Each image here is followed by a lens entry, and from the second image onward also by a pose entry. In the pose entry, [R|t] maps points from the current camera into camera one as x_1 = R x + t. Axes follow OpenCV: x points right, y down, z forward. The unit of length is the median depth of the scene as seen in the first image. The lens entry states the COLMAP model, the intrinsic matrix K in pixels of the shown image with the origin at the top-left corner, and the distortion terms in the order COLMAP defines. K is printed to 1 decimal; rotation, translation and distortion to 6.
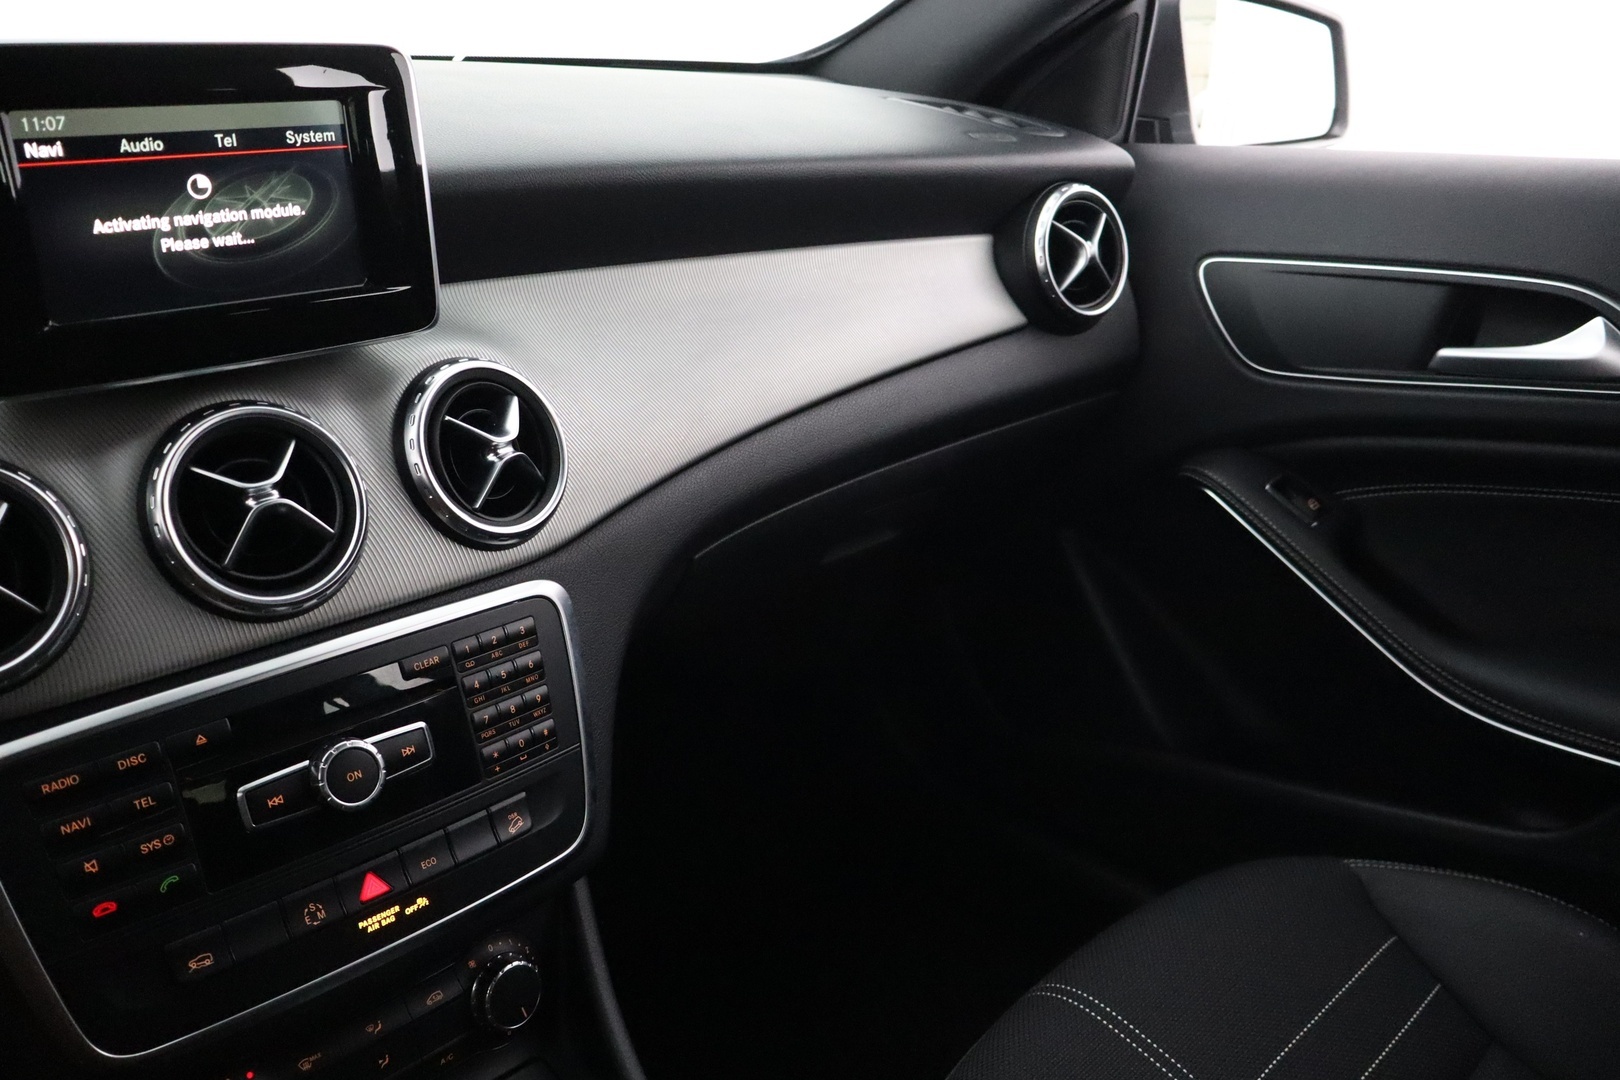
lens RADIAL K [[1361.5, 0, 775.3], [0, 1361.5, 520.1], [0, 0, 1]] dist [-0.002047, 0.004407]
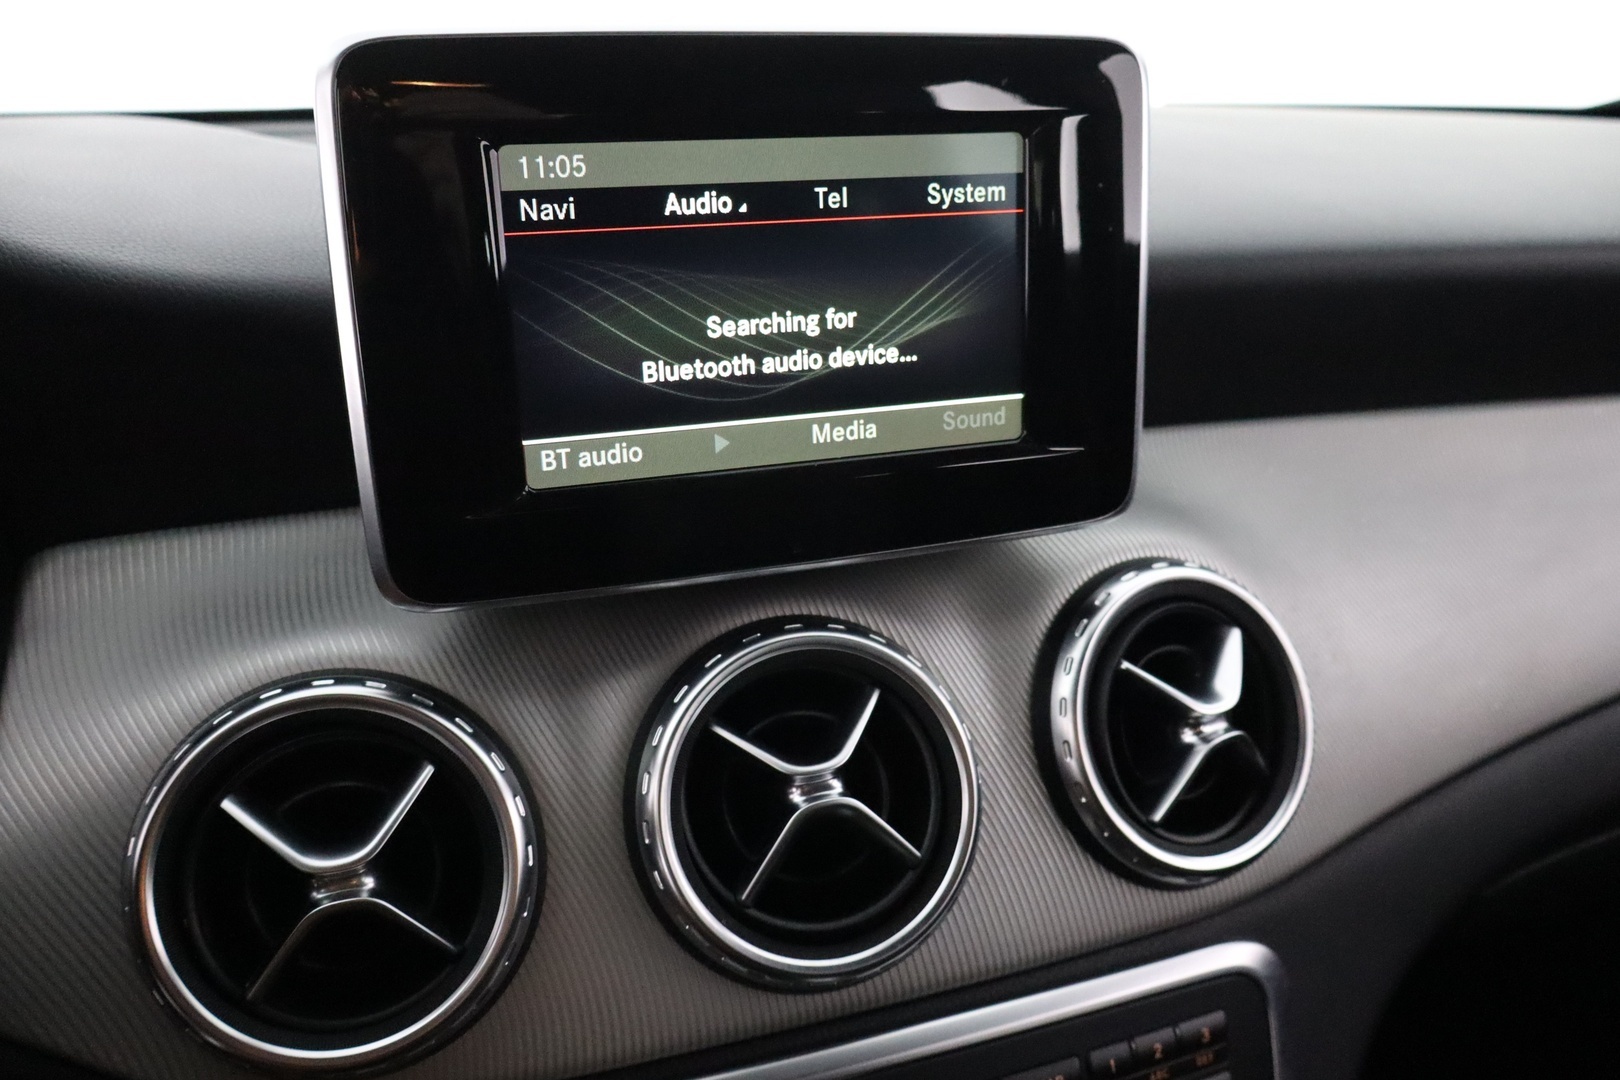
lens RADIAL K [[1366.0, 0, 810.0], [0, 1366.0, 540.0], [0, 0, 1]] dist [-0.001327, 0.011066]
pose [[0.914310, 0.114834, -0.388395, -0.154179], [-0.124320, 0.992242, 0.000711, -0.122865], [0.385463, 0.047635, 0.921493, 0.429294]]
